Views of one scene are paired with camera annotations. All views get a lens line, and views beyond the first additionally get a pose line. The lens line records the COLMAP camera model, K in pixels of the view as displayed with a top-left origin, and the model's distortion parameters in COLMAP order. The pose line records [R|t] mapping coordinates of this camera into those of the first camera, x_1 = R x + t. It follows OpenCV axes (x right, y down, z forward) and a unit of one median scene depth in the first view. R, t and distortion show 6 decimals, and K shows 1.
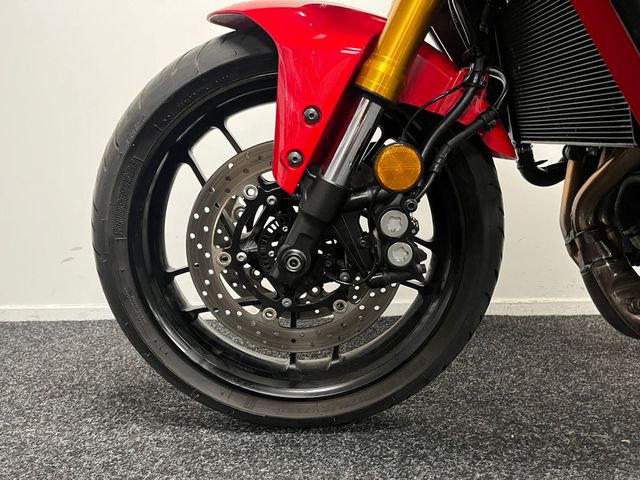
lens RADIAL K [[484.4, 0, 319.3], [0, 484.4, 240.2], [0, 0, 1]] dist [0.039727, -0.069401]
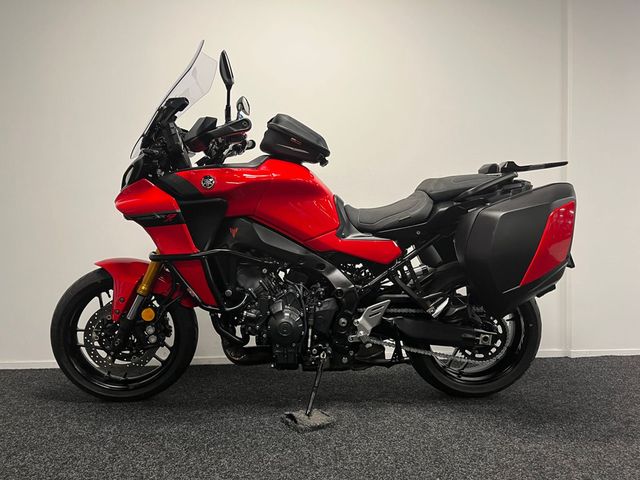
lens RADIAL K [[484.4, 0, 317.2], [0, 484.4, 238.1], [0, 0, 1]] dist [0.039727, -0.069401]
pose [[0.995153, 0.011216, 0.097700, 0.819708], [0.000926, 0.992362, -0.123353, -0.213389], [-0.098337, 0.122845, 0.987542, -2.077546]]
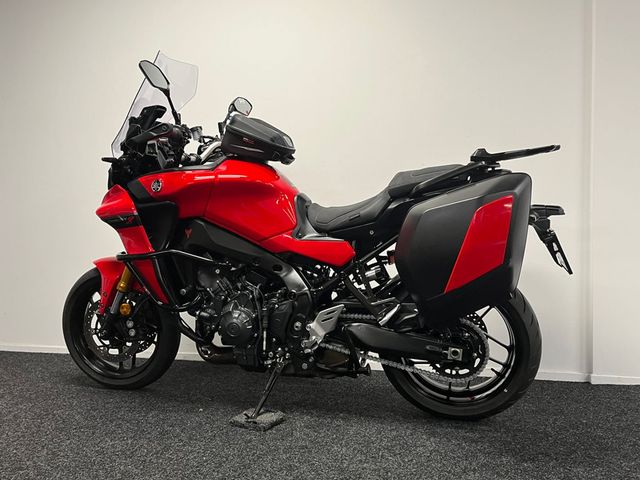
lens RADIAL K [[537.3, 0, 324.7], [0, 537.3, 238.3], [0, 0, 1]] dist [-0.007724, -0.000345]
pose [[0.975037, 0.008191, -0.221889, 2.041020], [-0.035235, 0.992365, -0.118194, -0.213365], [0.219227, 0.123062, 0.967882, -2.173629]]
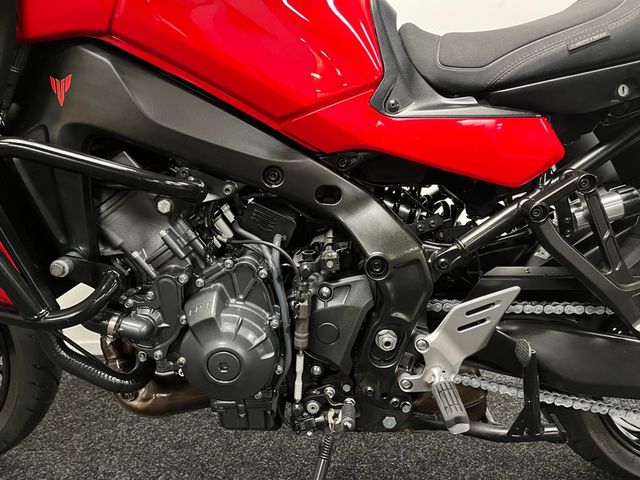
lens RADIAL K [[484.4, 0, 323.9], [0, 484.4, 243.9], [0, 0, 1]] dist [0.039727, -0.069401]
pose [[0.999944, 0.006485, 0.008412, 1.097331], [-0.006927, 0.998534, 0.053683, -0.342790], [-0.008052, -0.053738, 0.998523, -0.330088]]
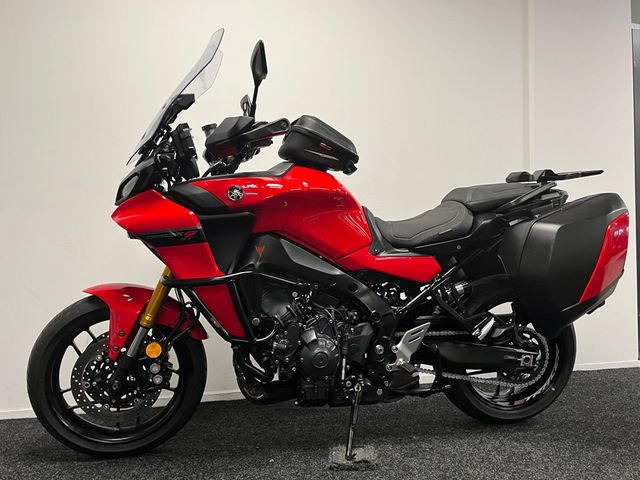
lens RADIAL K [[537.3, 0, 319.2], [0, 537.3, 238.4], [0, 0, 1]] dist [-0.007724, -0.000345]
pose [[0.972354, -0.002504, 0.233499, 0.306553], [0.036139, 0.989508, -0.139883, -0.265293], [-0.230699, 0.144455, 0.962243, -1.933985]]
